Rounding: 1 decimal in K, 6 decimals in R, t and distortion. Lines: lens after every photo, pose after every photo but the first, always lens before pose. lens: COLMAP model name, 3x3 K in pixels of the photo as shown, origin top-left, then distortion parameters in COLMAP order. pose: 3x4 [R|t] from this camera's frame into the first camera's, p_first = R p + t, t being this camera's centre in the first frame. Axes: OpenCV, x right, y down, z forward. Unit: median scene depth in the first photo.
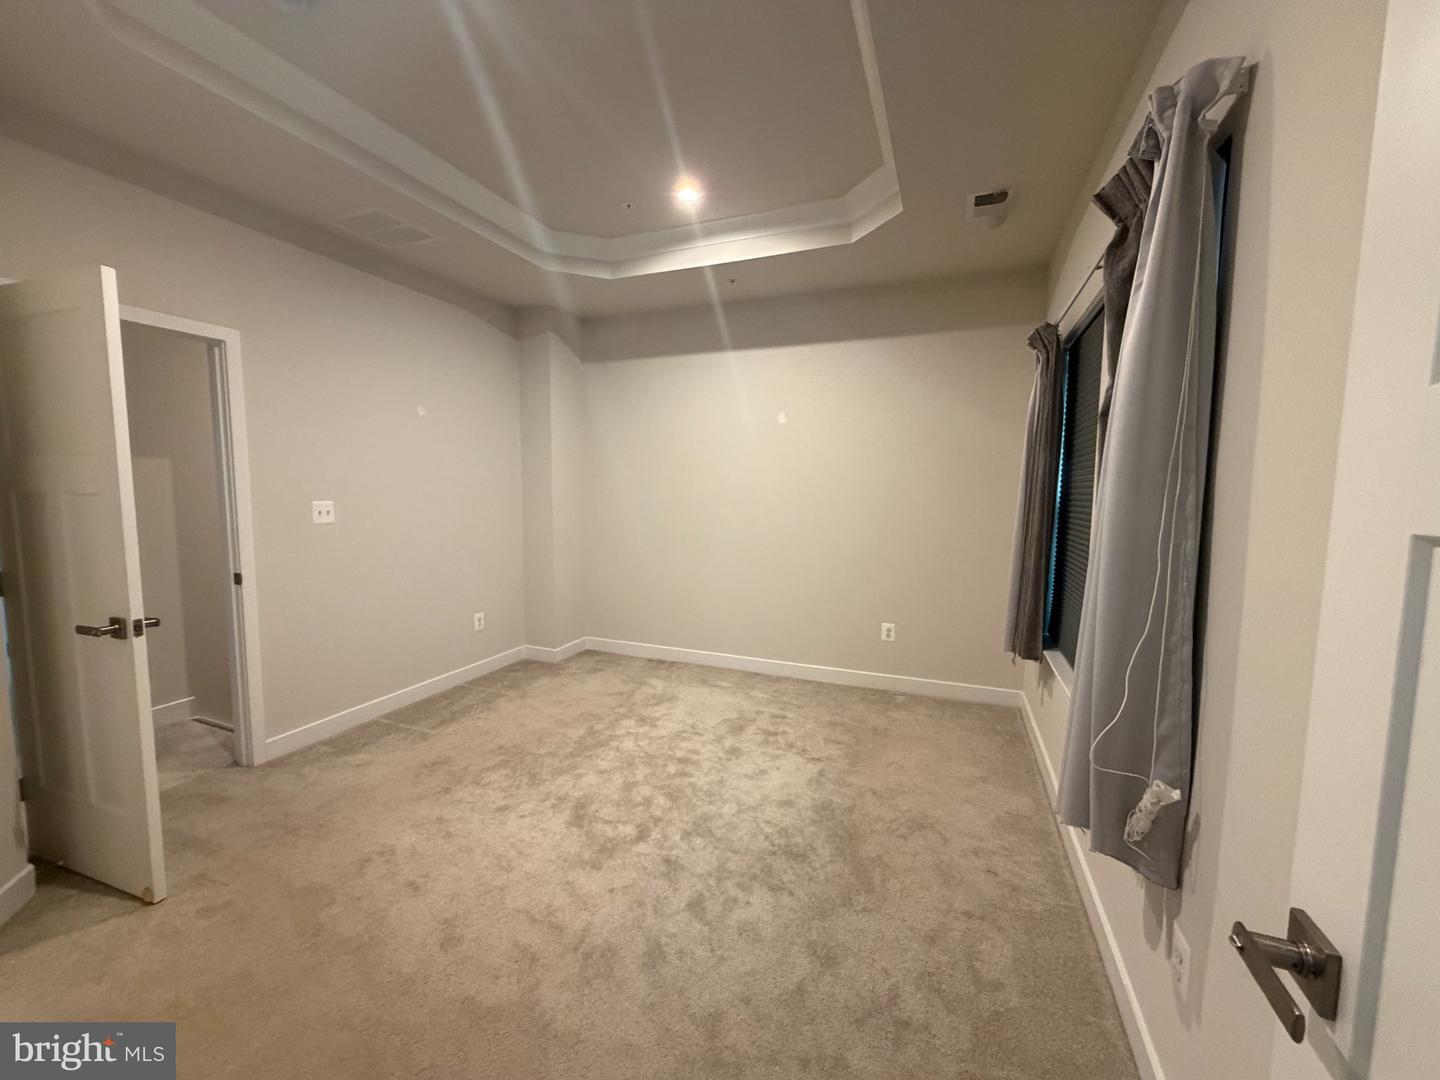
lens RADIAL K [[575.8, 0, 713.5], [0, 575.8, 537.6], [0, 0, 1]] dist [-0.006106, 0.001409]
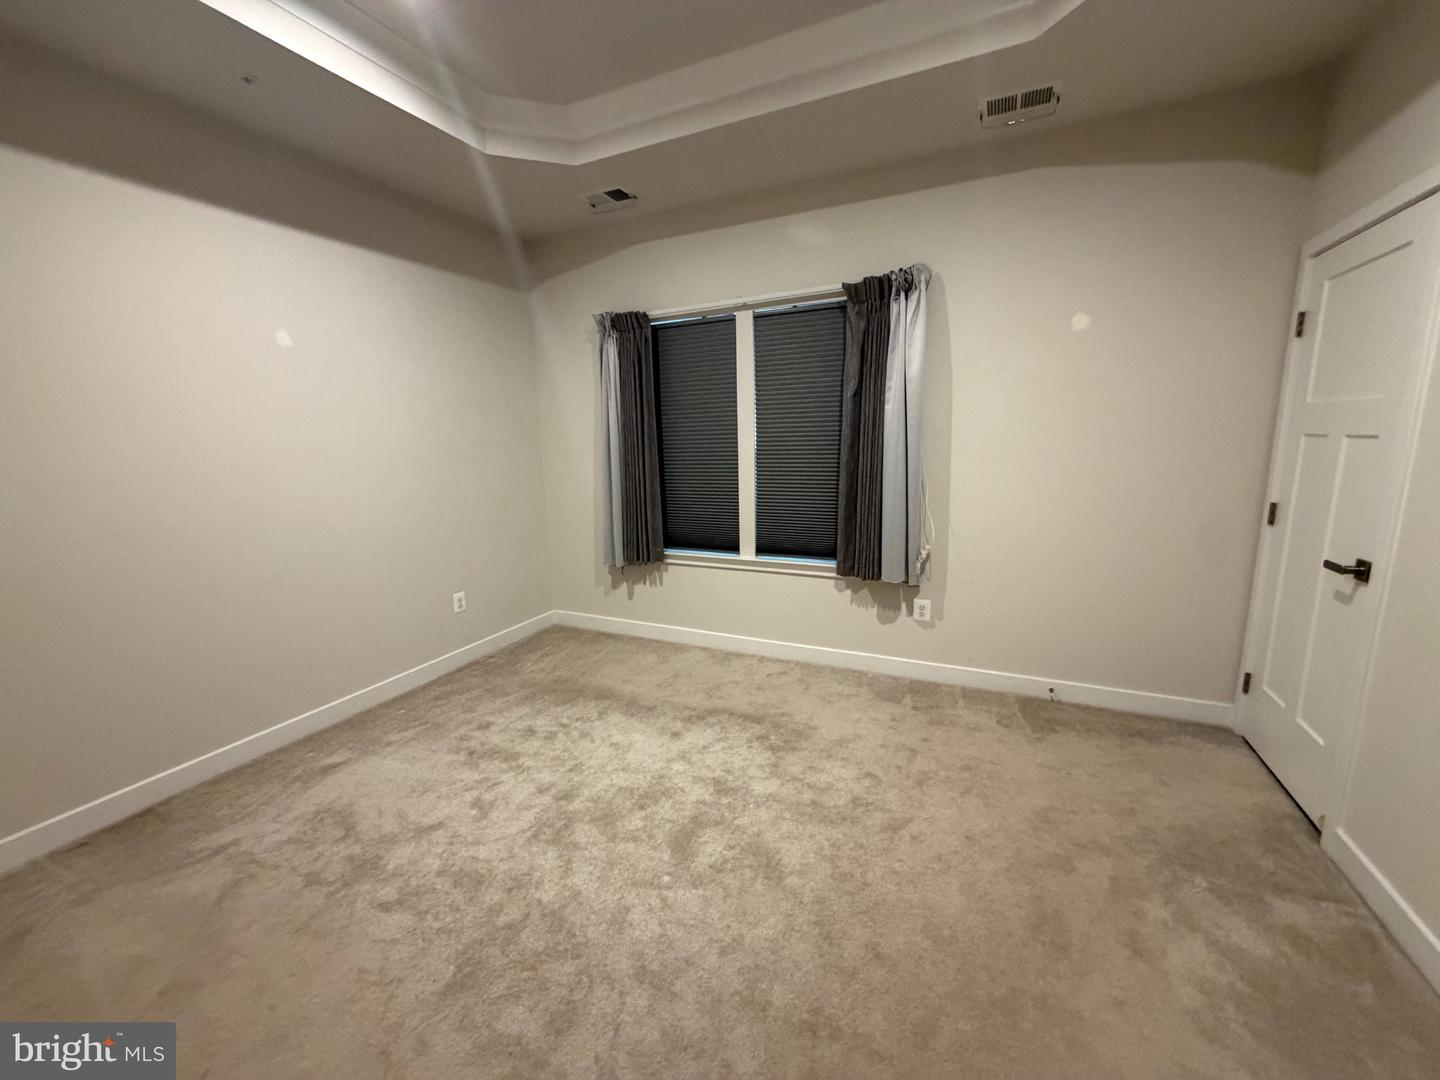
lens RADIAL K [[575.8, 0, 713.3], [0, 575.8, 538.3], [0, 0, 1]] dist [-0.006106, 0.001409]
pose [[0.058522, -0.189656, 0.980105, -0.616689], [0.110770, 0.976959, 0.182433, -0.063363], [-0.992122, 0.097890, 0.078182, 0.585239]]
